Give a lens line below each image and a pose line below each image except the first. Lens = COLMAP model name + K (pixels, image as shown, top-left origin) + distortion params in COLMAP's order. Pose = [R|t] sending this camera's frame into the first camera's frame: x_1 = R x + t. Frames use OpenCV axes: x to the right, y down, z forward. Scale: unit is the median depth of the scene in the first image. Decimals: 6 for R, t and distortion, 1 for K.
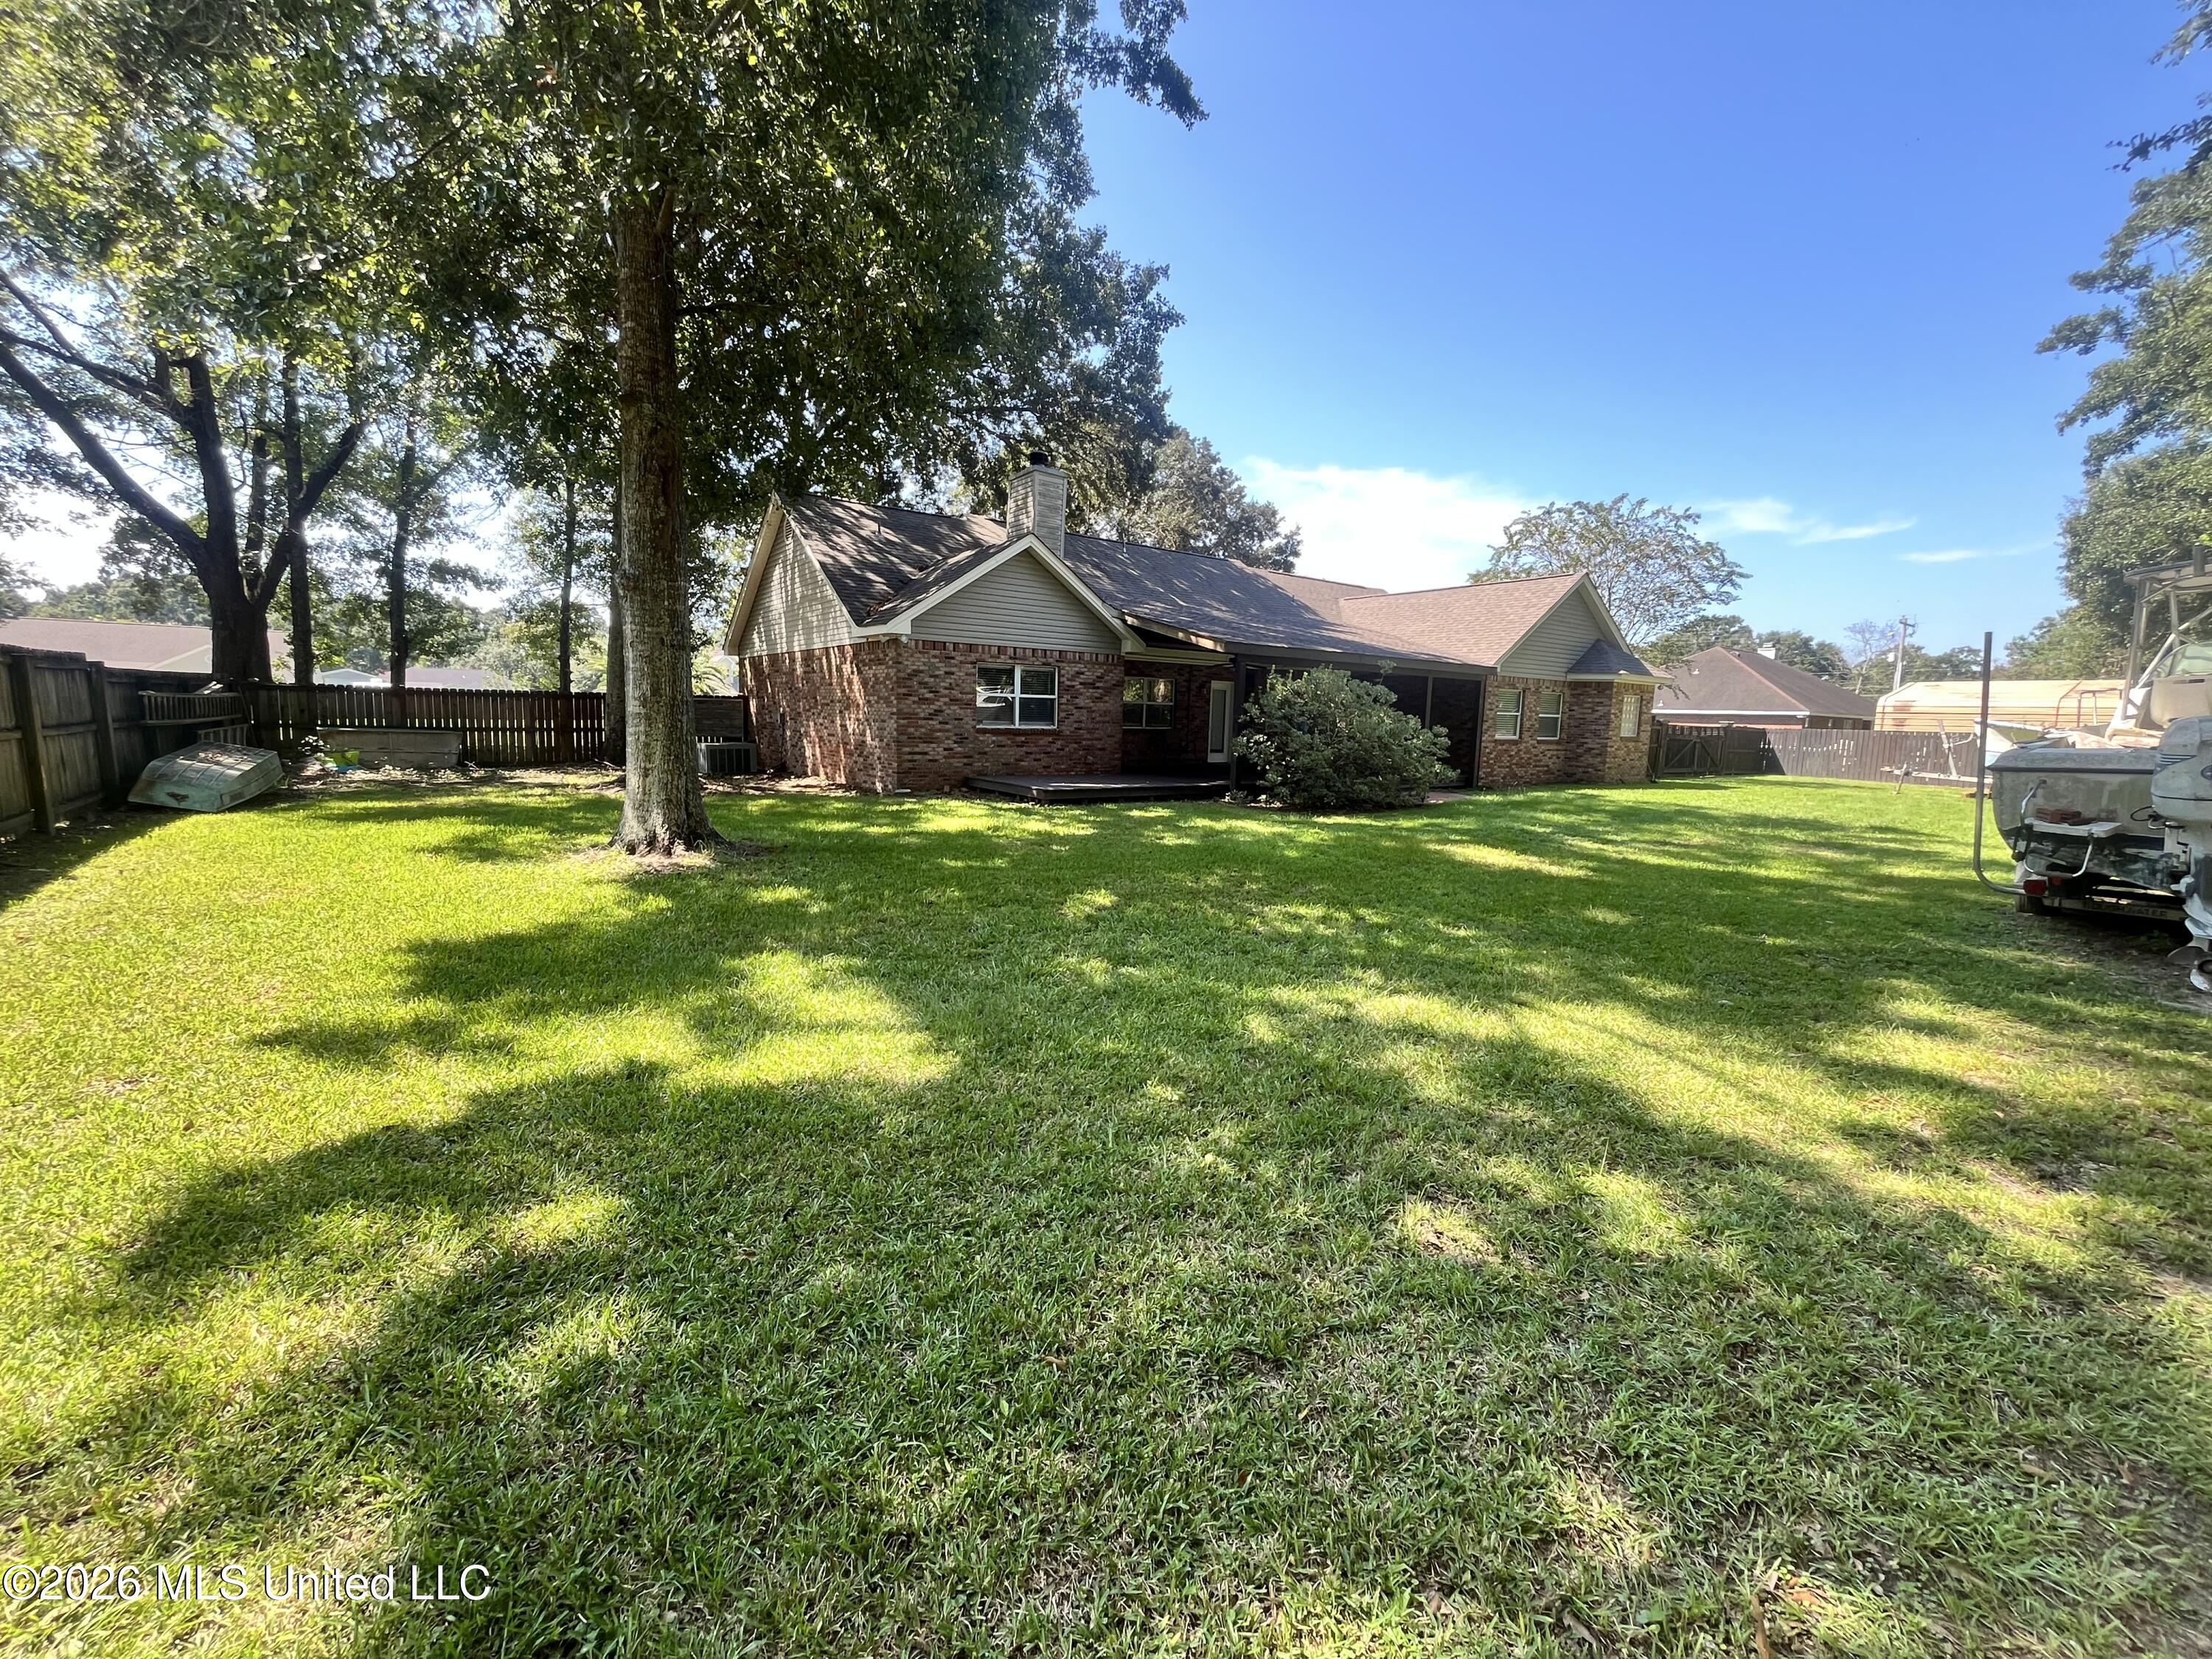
lens RADIAL K [[886.7, 0, 1110.2], [0, 886.7, 789.6], [0, 0, 1]] dist [0.039747, 0.000032]
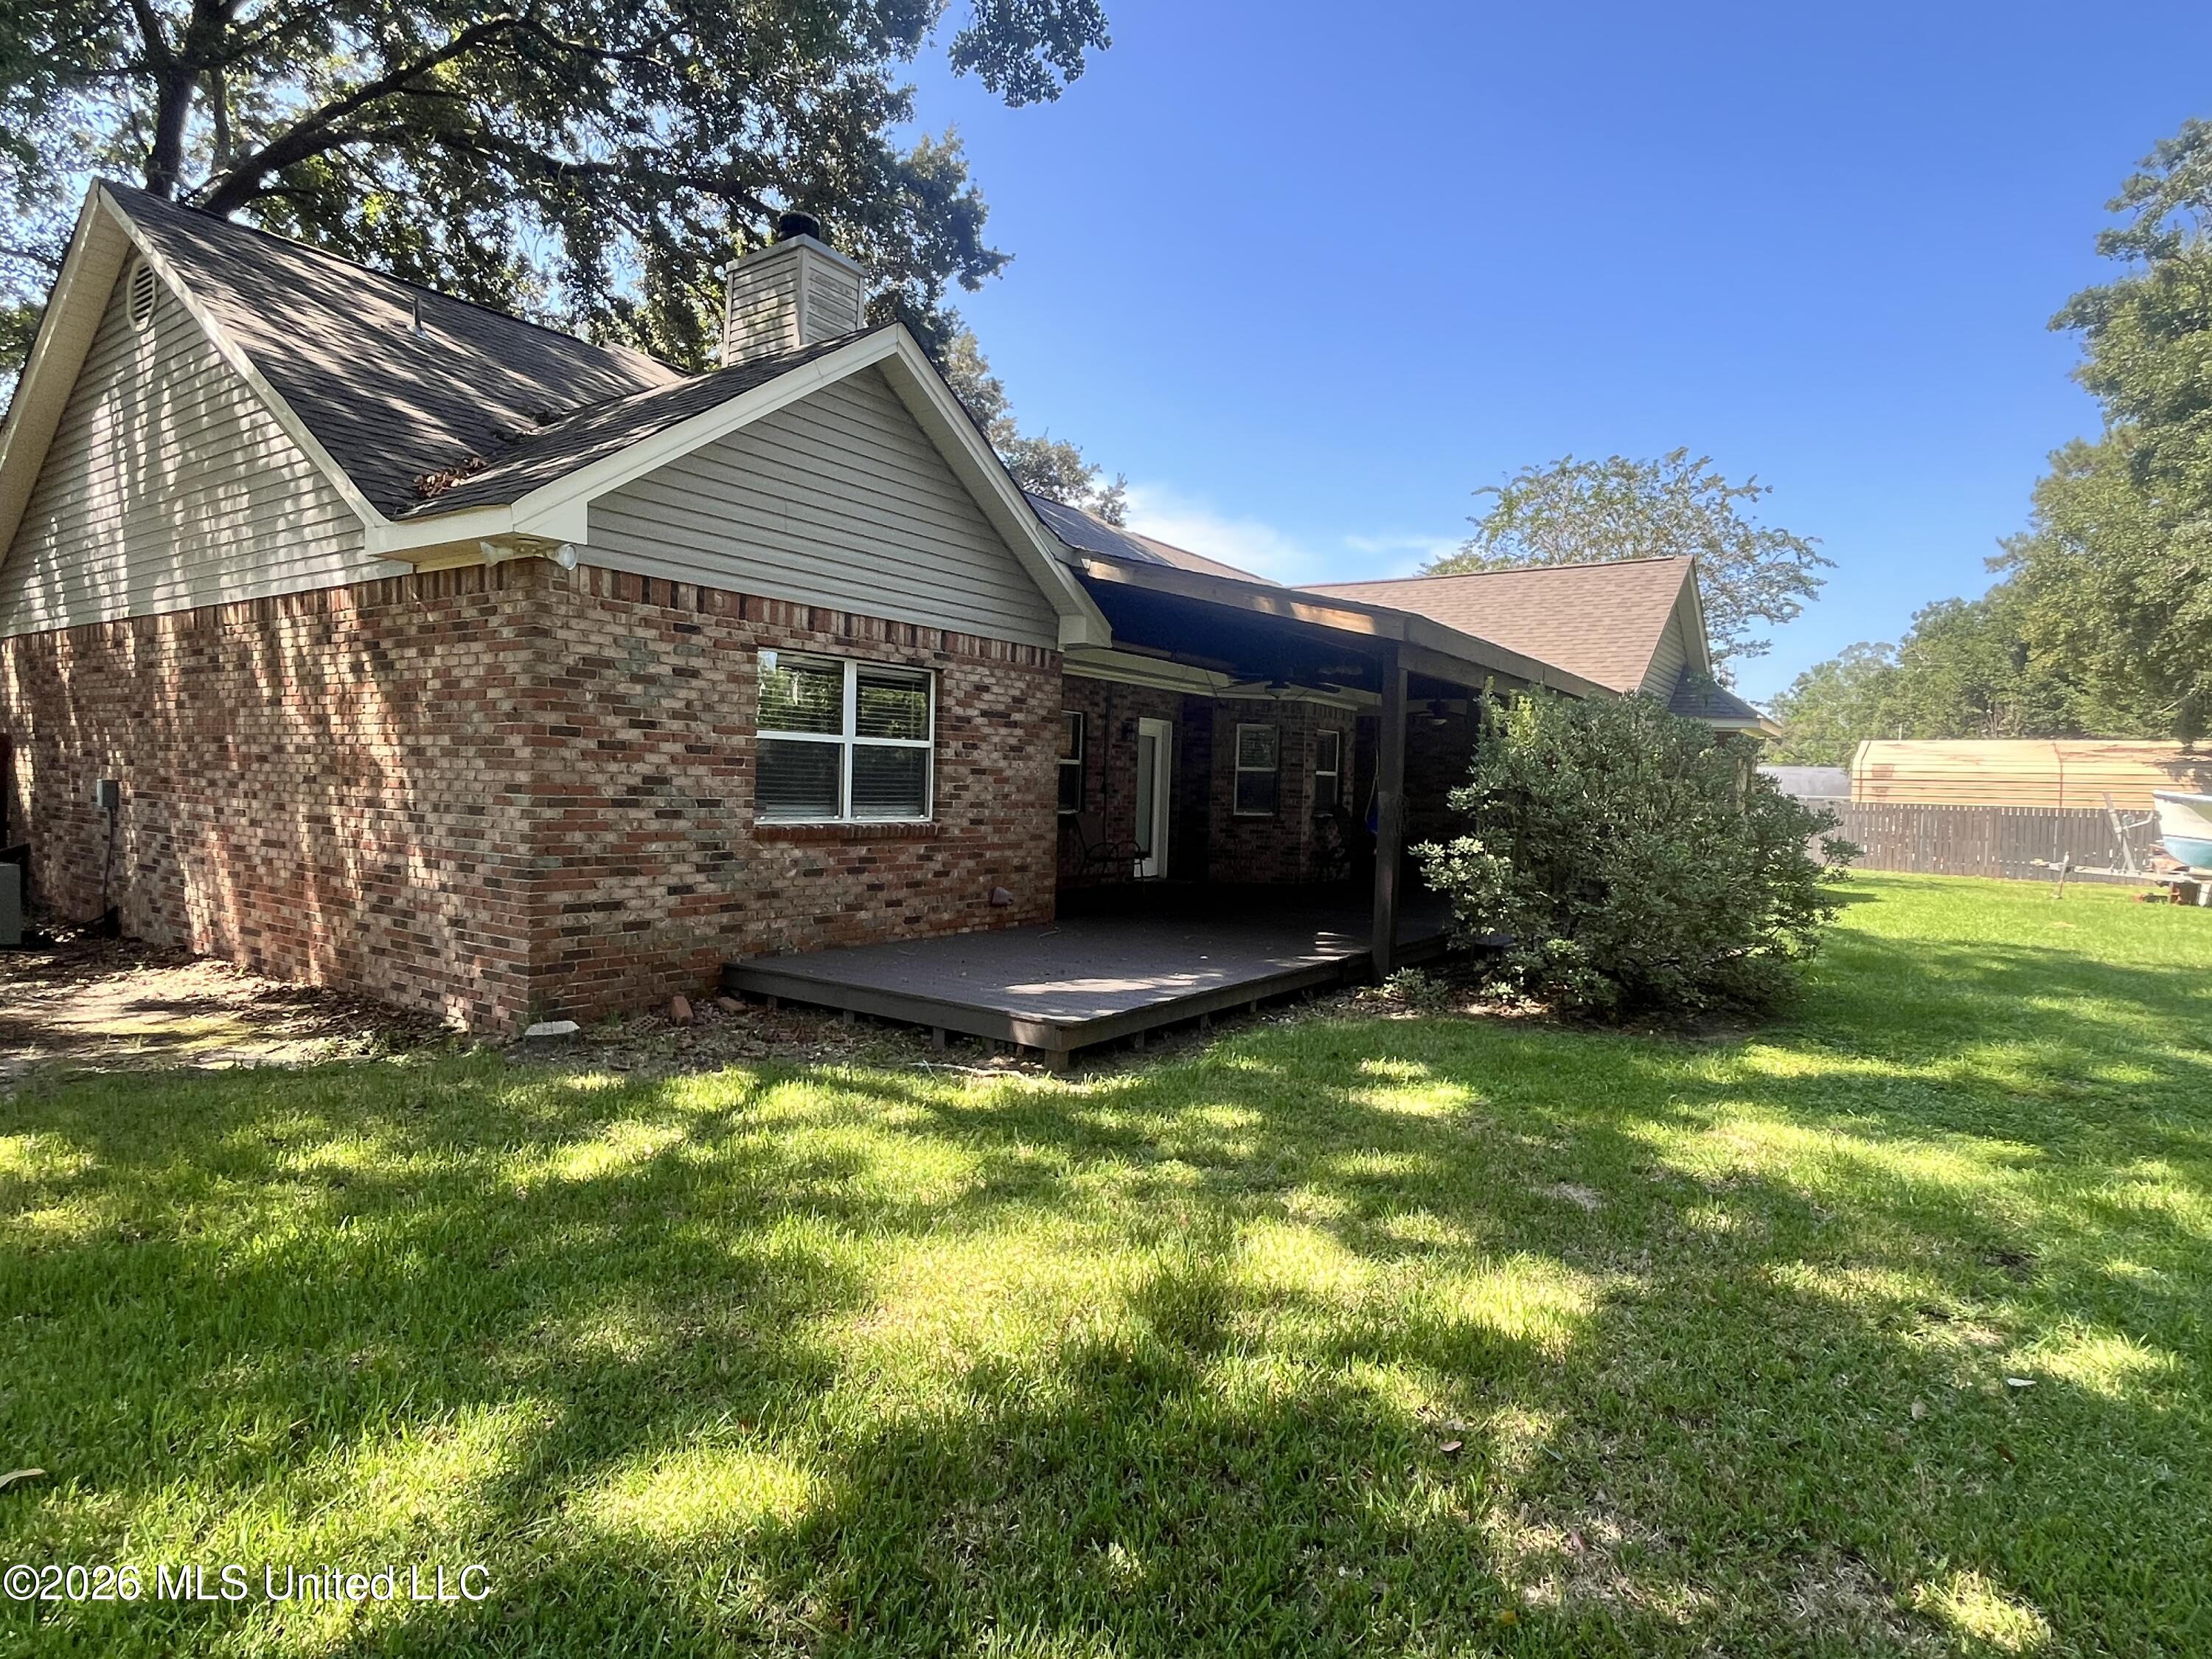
lens RADIAL K [[1213.7, 0, 1106.0], [0, 1213.7, 829.5], [0, 0, 1]] dist [0.041474, -0.035021]
pose [[0.948396, -0.014595, 0.316751, -0.156561], [0.028380, 0.998838, -0.038952, -0.040303], [-0.315815, 0.045931, 0.947709, 0.435987]]
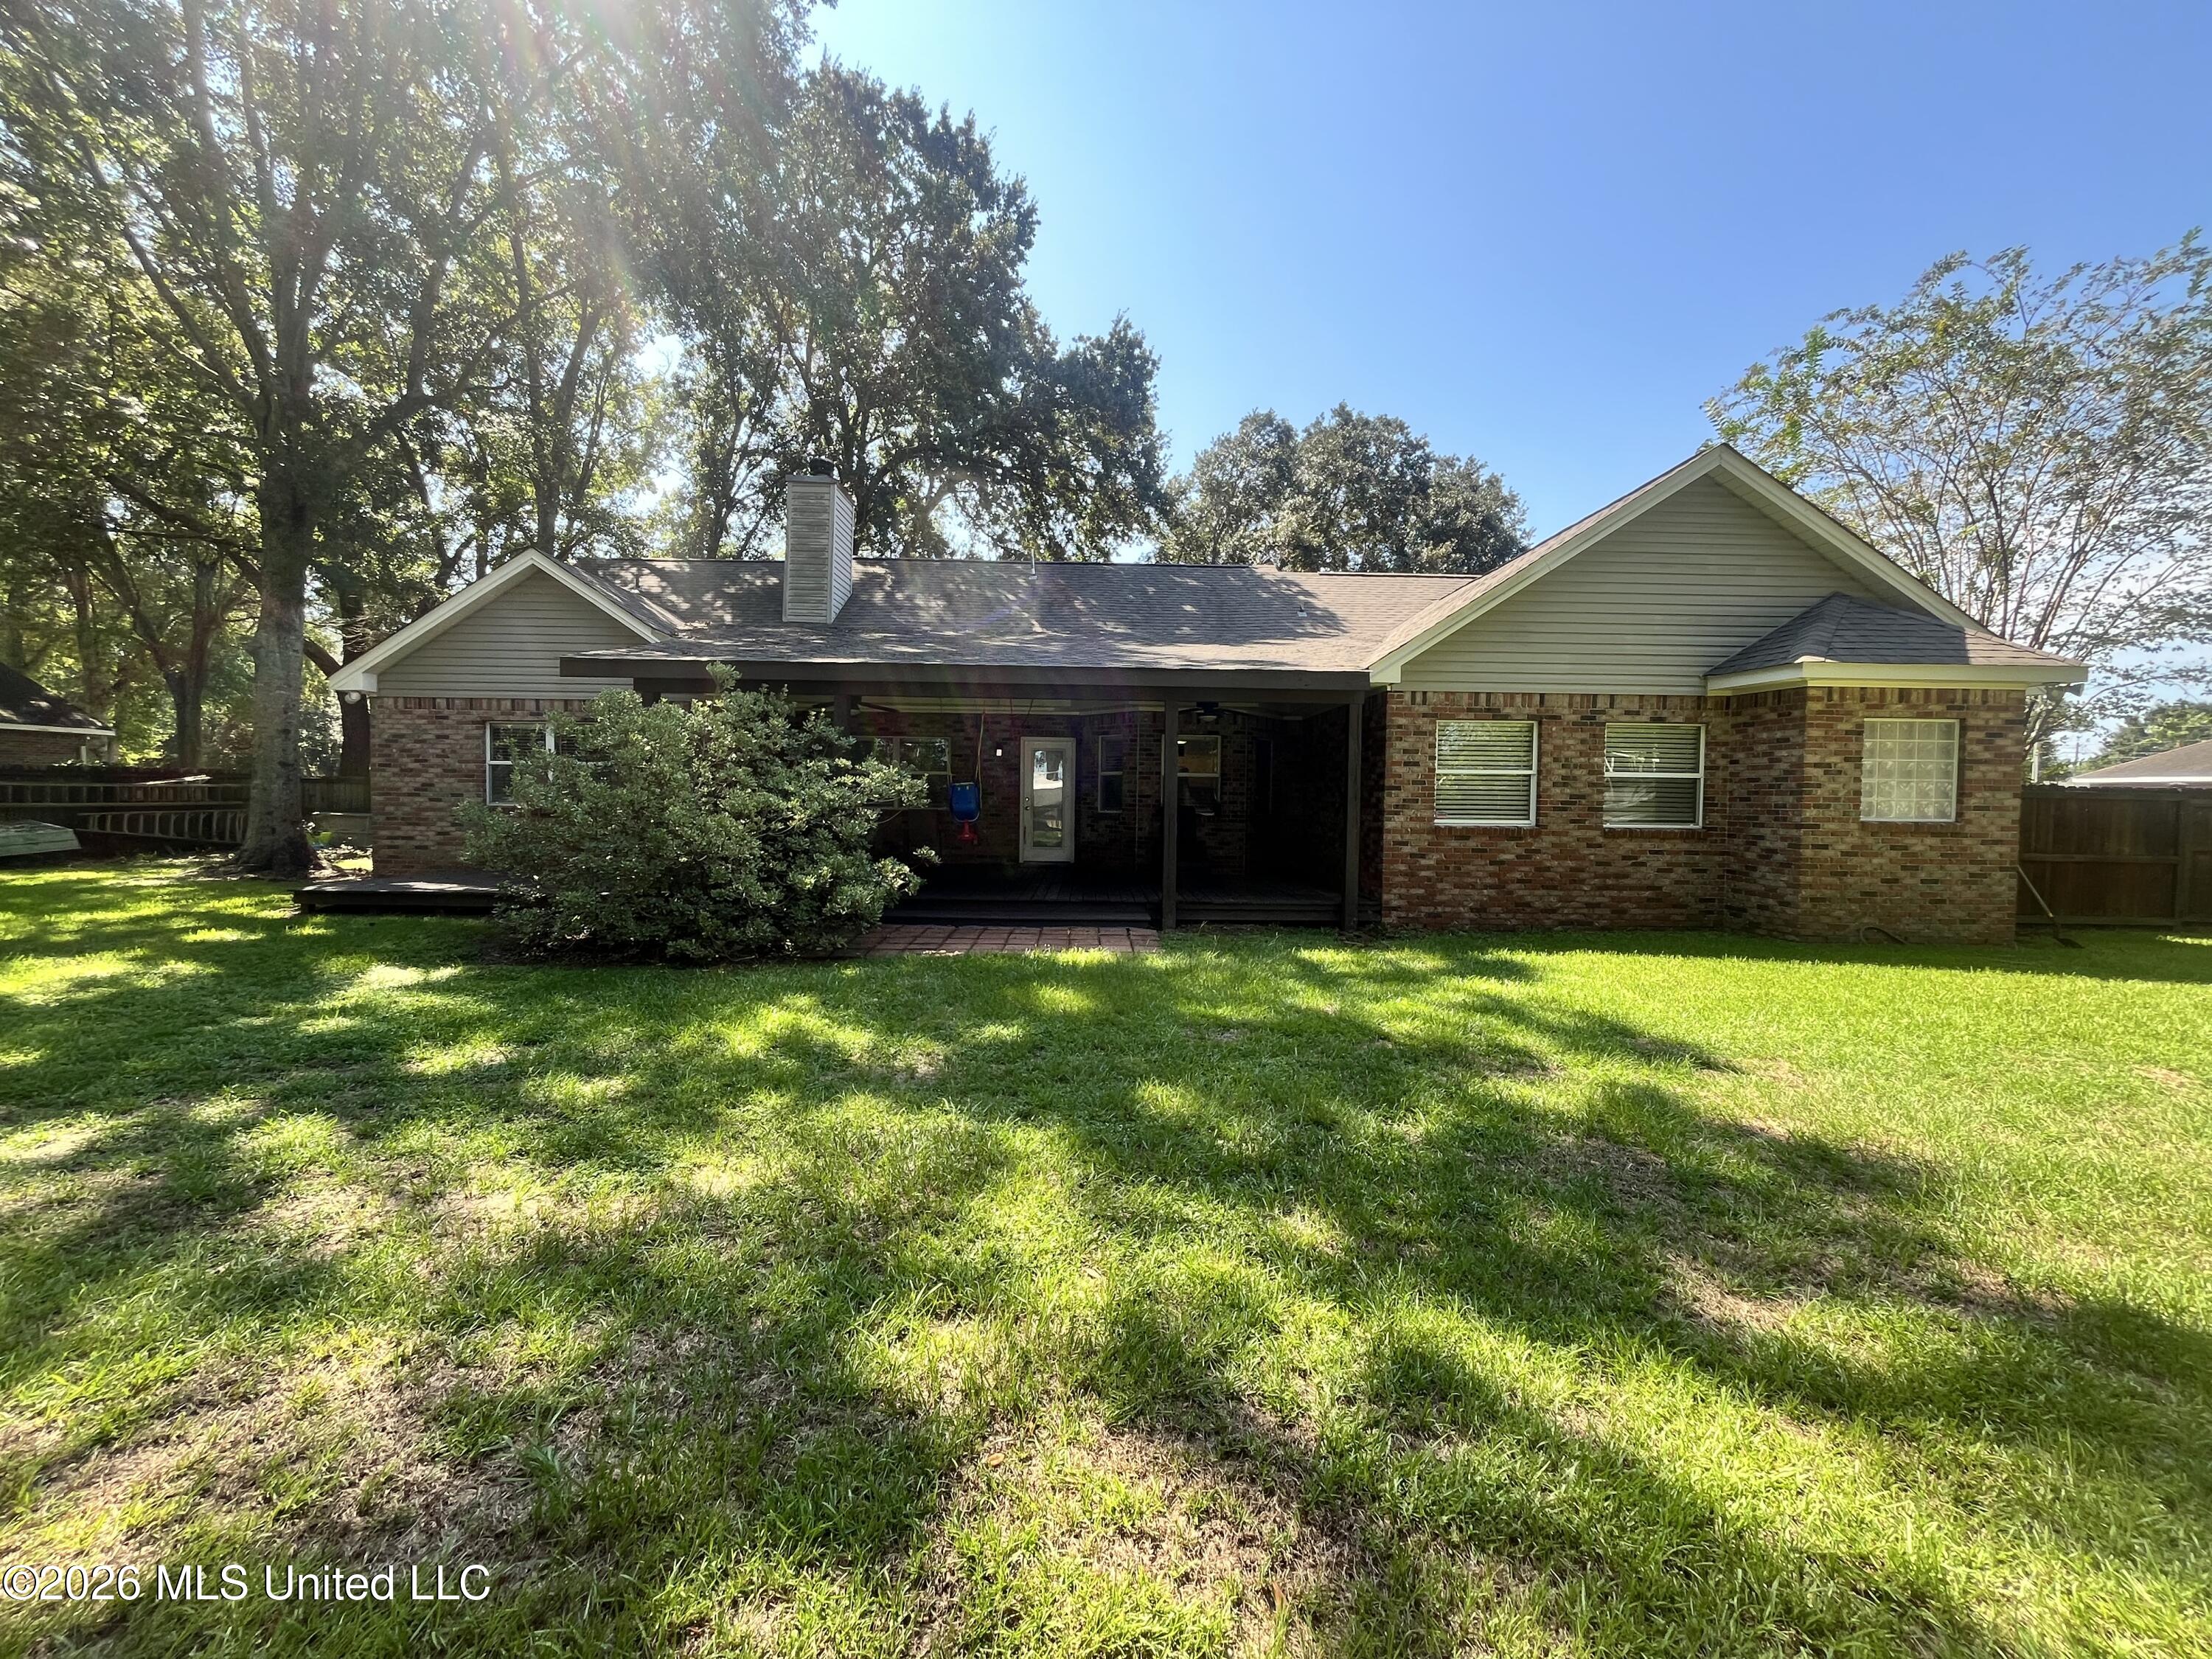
lens RADIAL K [[905.6, 0, 1106.0], [0, 905.6, 829.5], [0, 0, 1]] dist [-0.000954, -0.000170]
pose [[0.811829, -0.000630, -0.583895, 0.677267], [-0.041736, 0.997379, -0.059106, -0.022860], [0.582402, 0.072353, 0.809675, 0.616158]]
